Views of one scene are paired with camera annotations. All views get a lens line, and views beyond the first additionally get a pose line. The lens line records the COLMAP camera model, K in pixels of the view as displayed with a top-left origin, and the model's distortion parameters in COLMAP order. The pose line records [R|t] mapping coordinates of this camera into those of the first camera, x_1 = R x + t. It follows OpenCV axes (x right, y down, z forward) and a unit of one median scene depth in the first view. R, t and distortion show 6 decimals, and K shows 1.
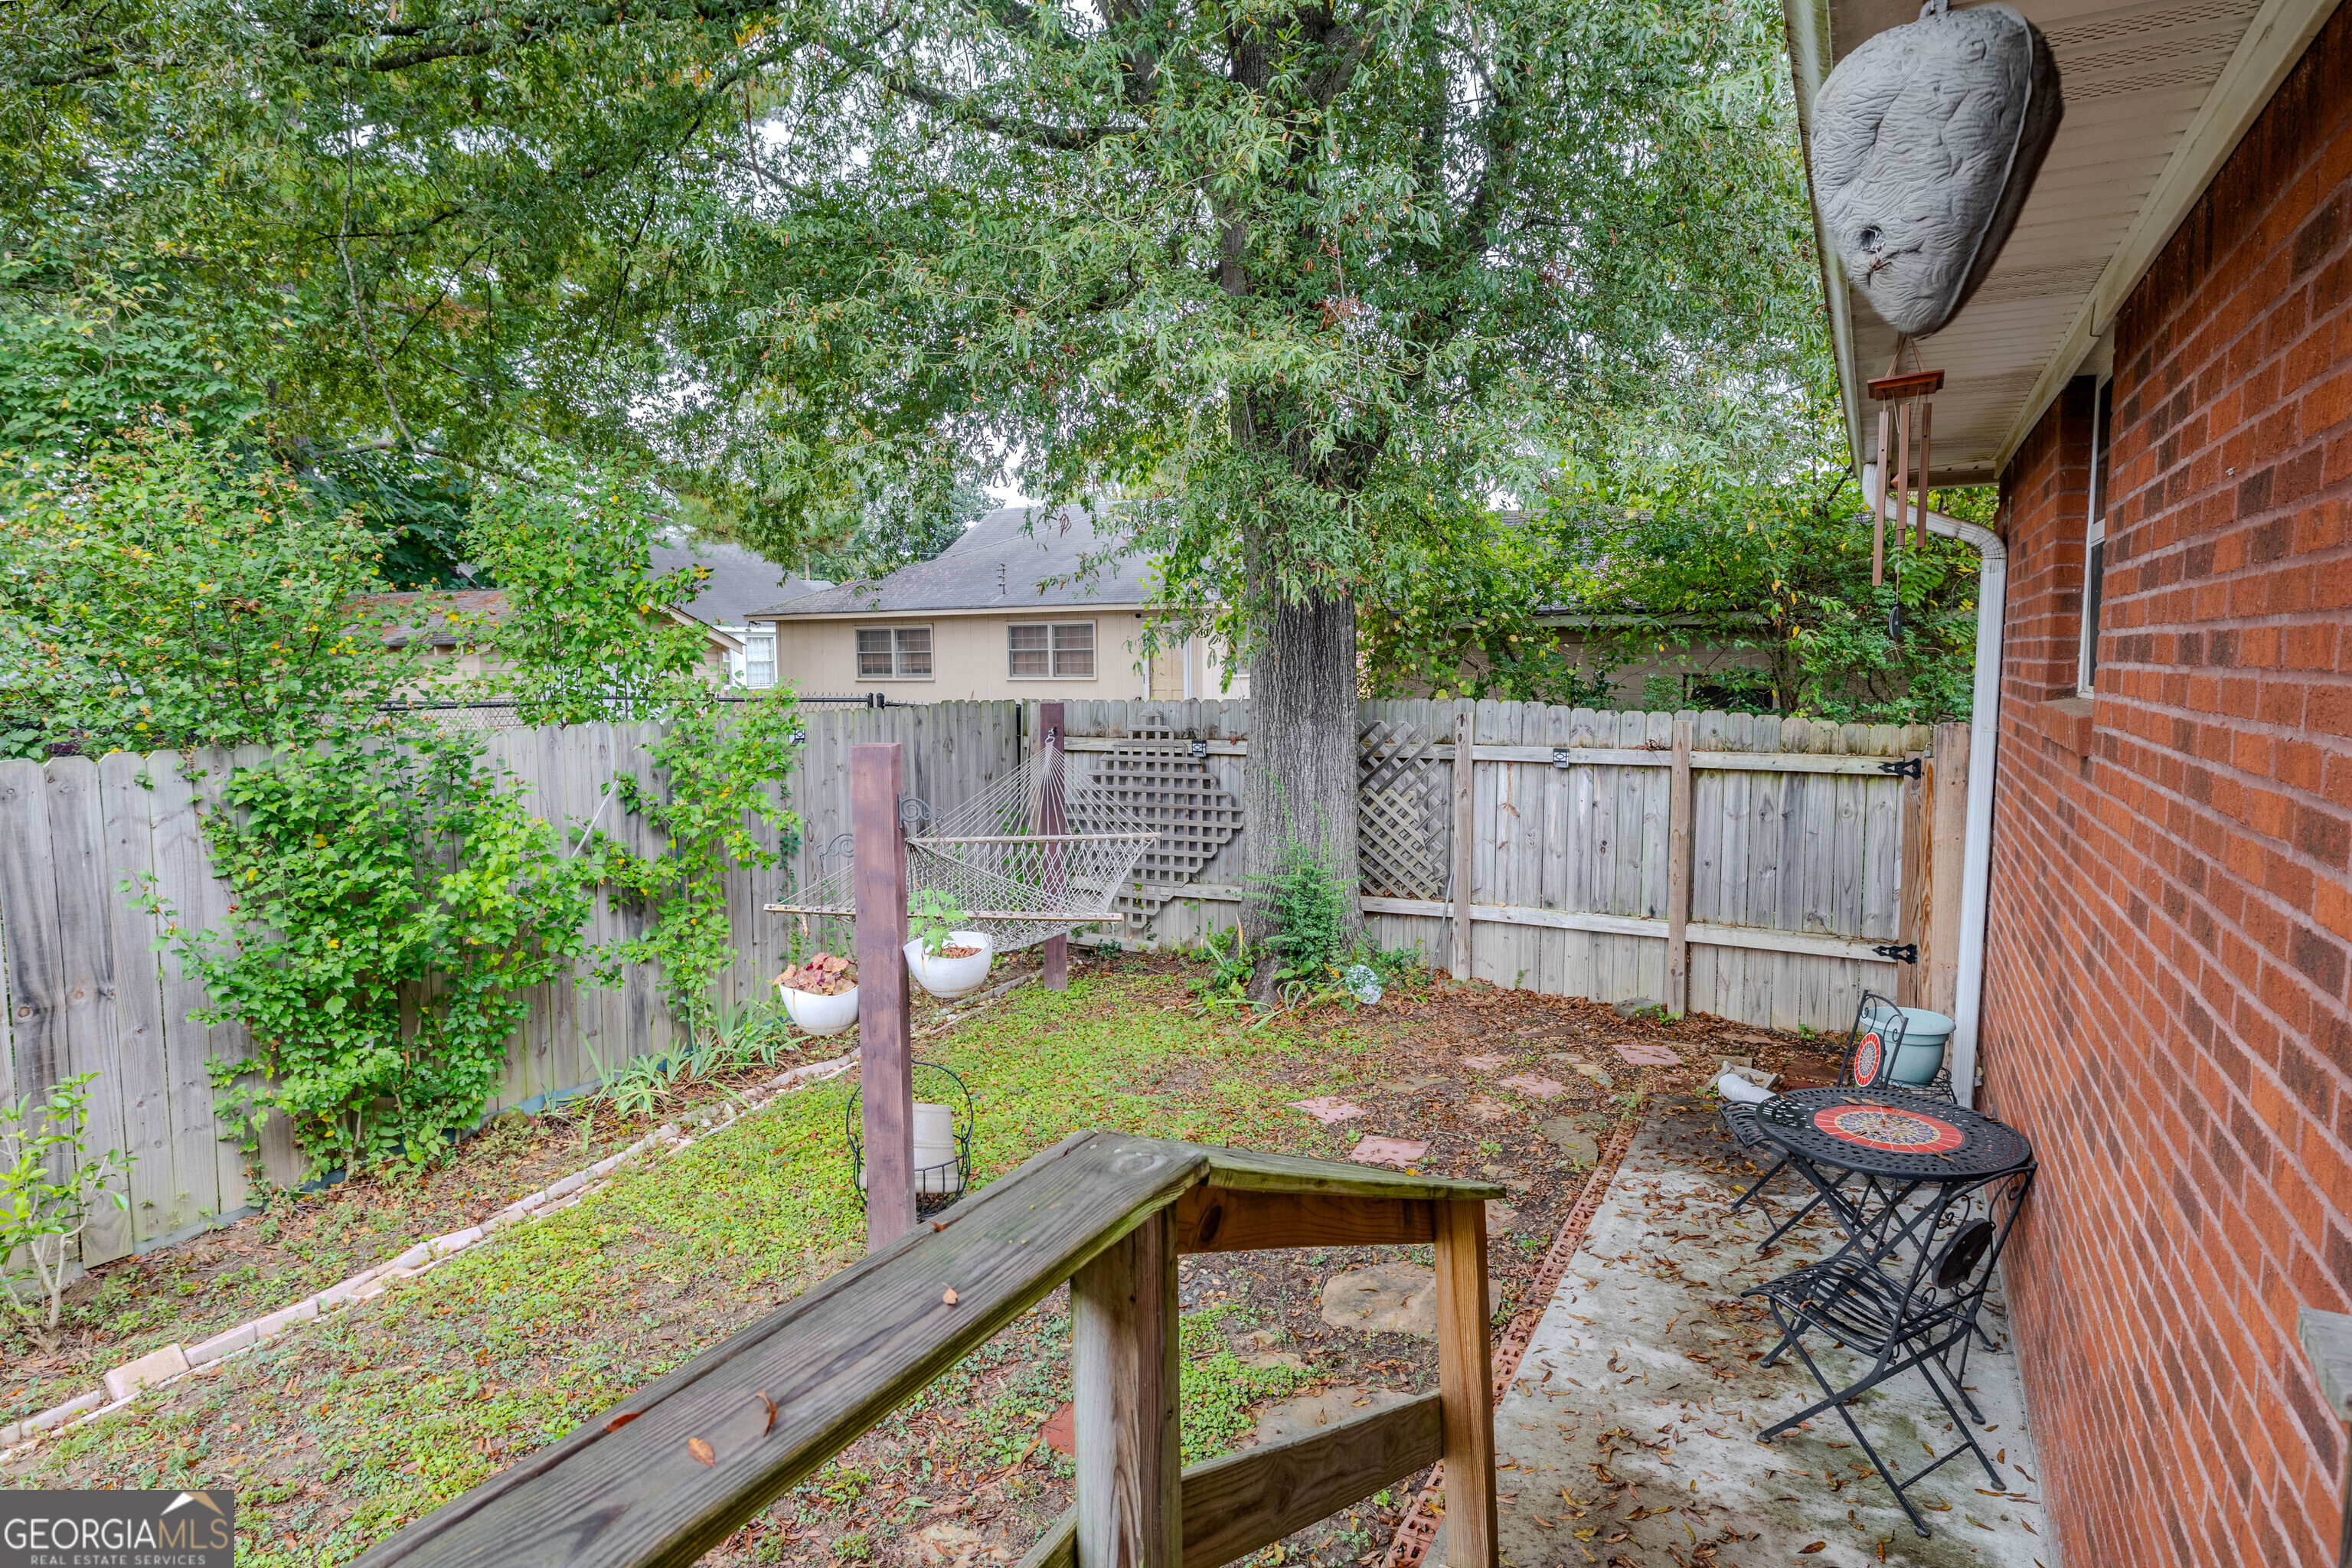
lens RADIAL K [[1196.1, 0, 1179.7], [0, 1196.1, 772.9], [0, 0, 1]] dist [-0.006809, 0.001749]
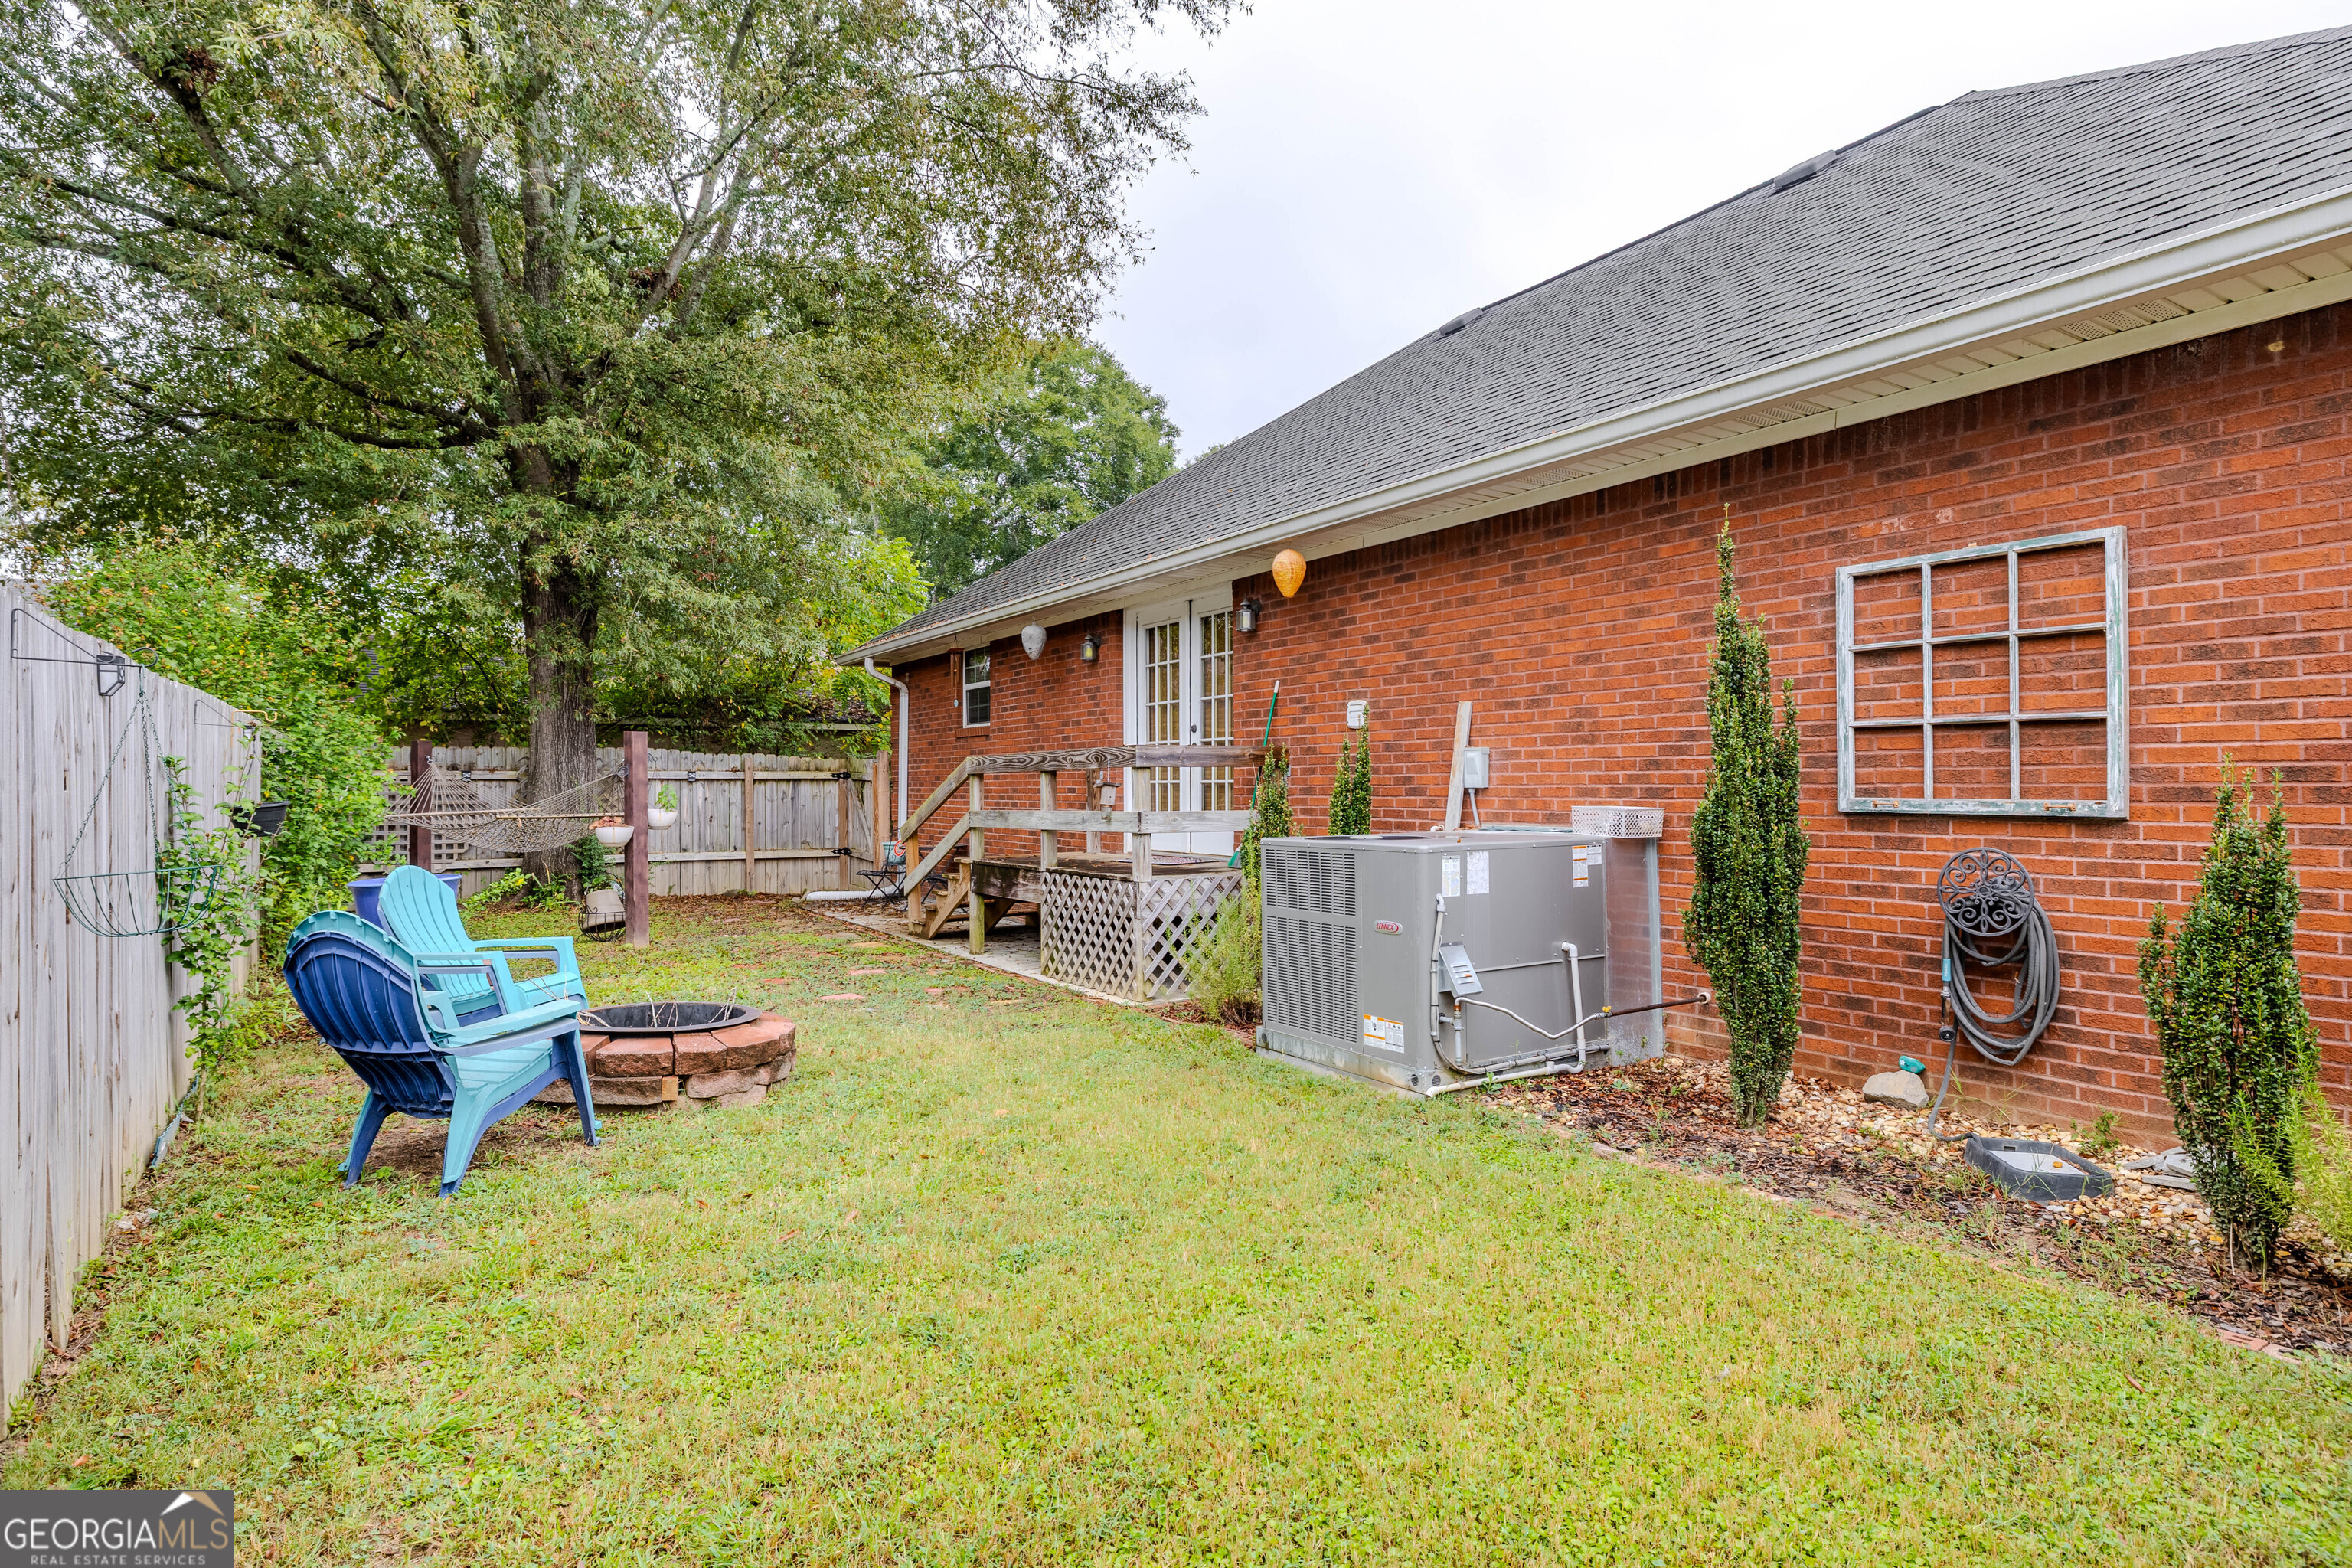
lens RADIAL K [[1196.1, 0, 1176.3], [0, 1196.1, 786.1], [0, 0, 1]] dist [-0.006809, 0.001749]
pose [[0.463620, 0.008461, 0.885994, -1.152947], [0.072887, 0.996201, -0.047654, 0.168744], [-0.883031, 0.086671, 0.461242, -0.701195]]
